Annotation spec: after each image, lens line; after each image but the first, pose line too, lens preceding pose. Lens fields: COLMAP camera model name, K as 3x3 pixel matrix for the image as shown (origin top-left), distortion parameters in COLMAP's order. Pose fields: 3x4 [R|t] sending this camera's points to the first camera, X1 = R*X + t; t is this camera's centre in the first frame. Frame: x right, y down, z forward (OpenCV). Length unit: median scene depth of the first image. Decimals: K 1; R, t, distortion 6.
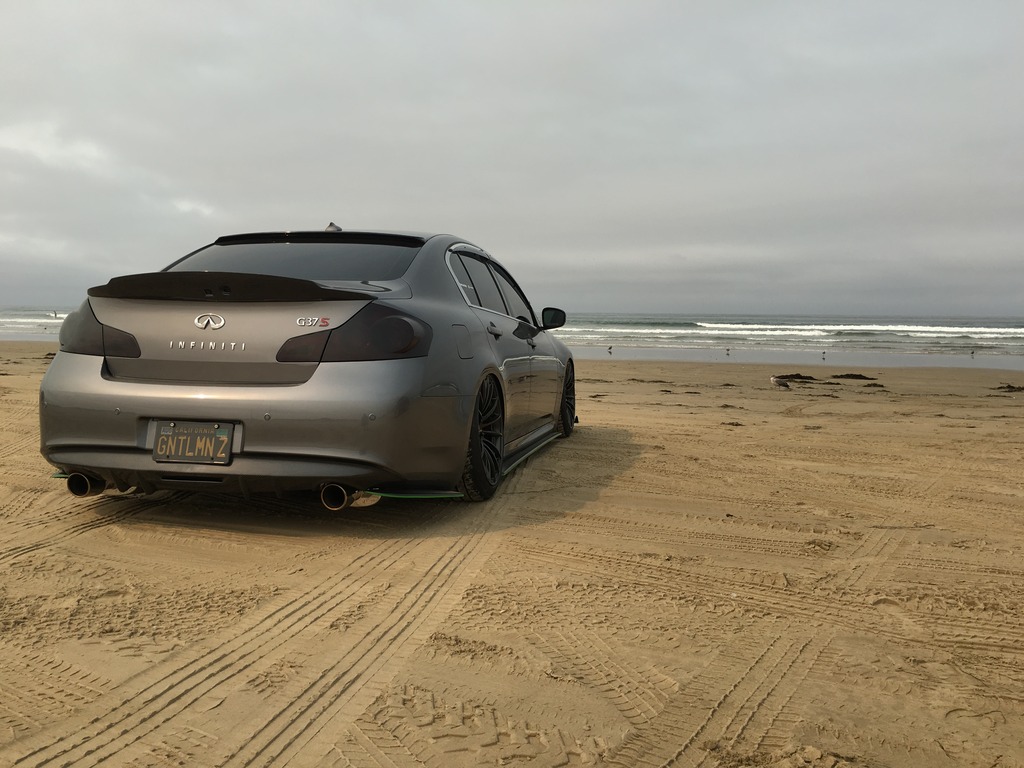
lens RADIAL K [[874.2, 0, 500.7], [0, 874.2, 377.2], [0, 0, 1]] dist [0.077099, -0.096712]
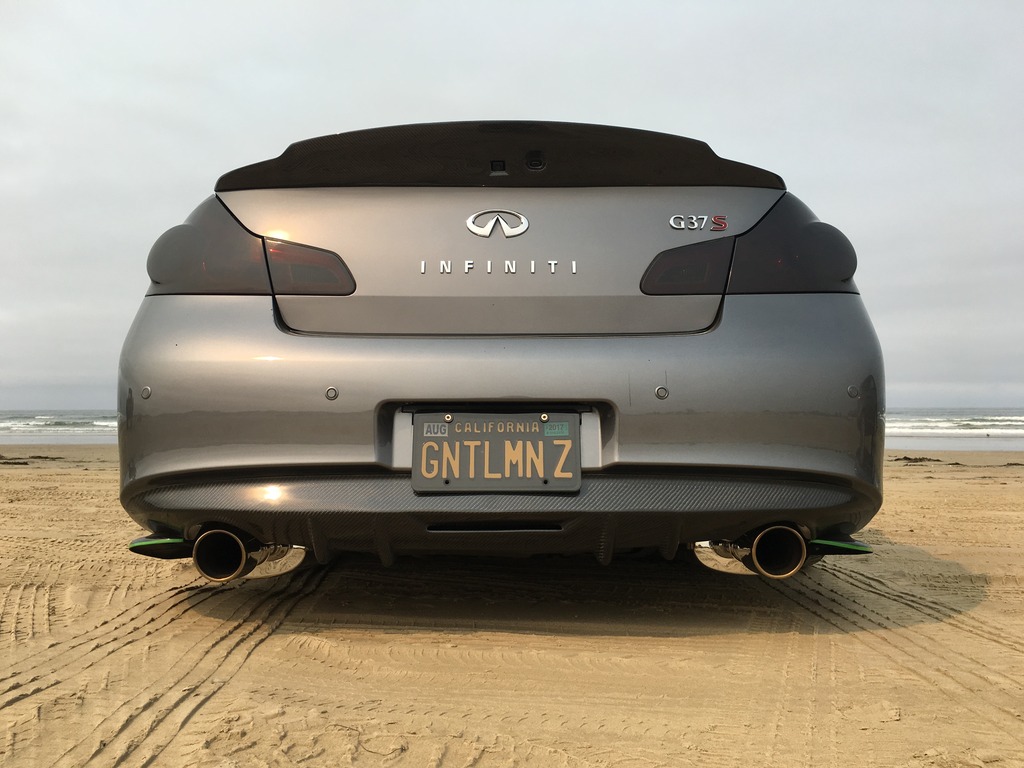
lens RADIAL K [[874.2, 0, 500.7], [0, 874.2, 377.2], [0, 0, 1]] dist [0.077099, -0.096712]
pose [[0.979293, -0.007717, 0.202302, -0.446430], [0.026610, 0.995510, -0.090835, 0.077188], [-0.200693, 0.094337, 0.975102, 0.513893]]
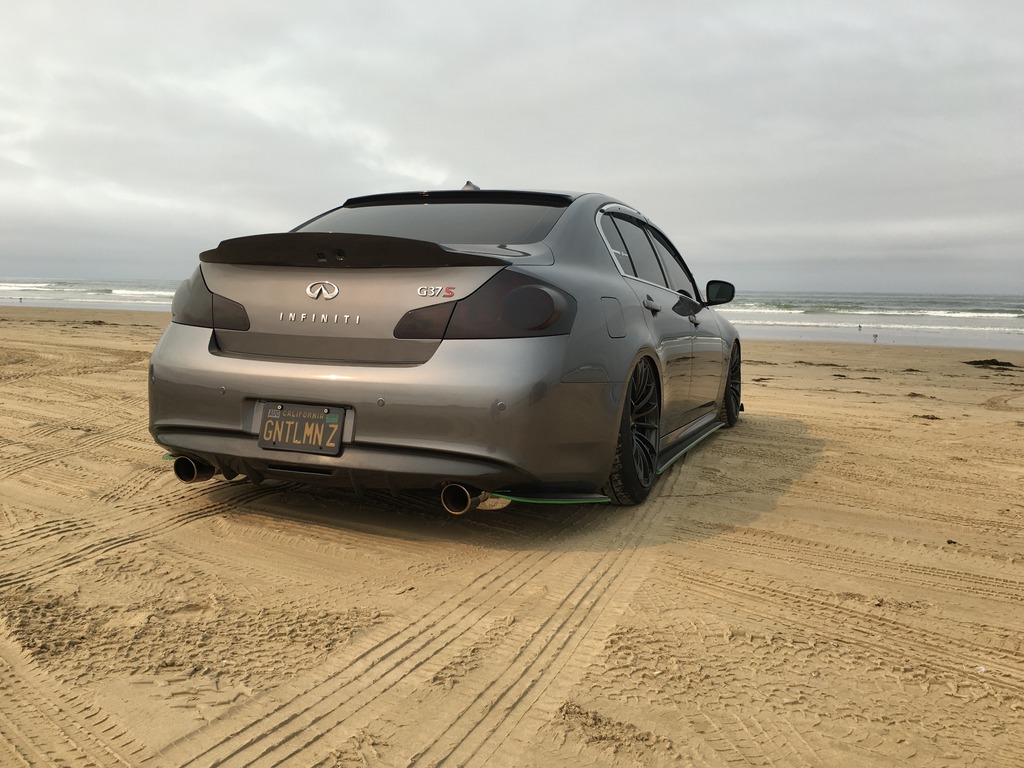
lens RADIAL K [[874.2, 0, 500.7], [0, 874.2, 377.2], [0, 0, 1]] dist [0.077099, -0.096712]
pose [[0.984885, 0.024374, -0.171485, -0.005491], [-0.019917, 0.999419, 0.027663, -0.004853], [0.172060, -0.023830, 0.984798, 0.176905]]
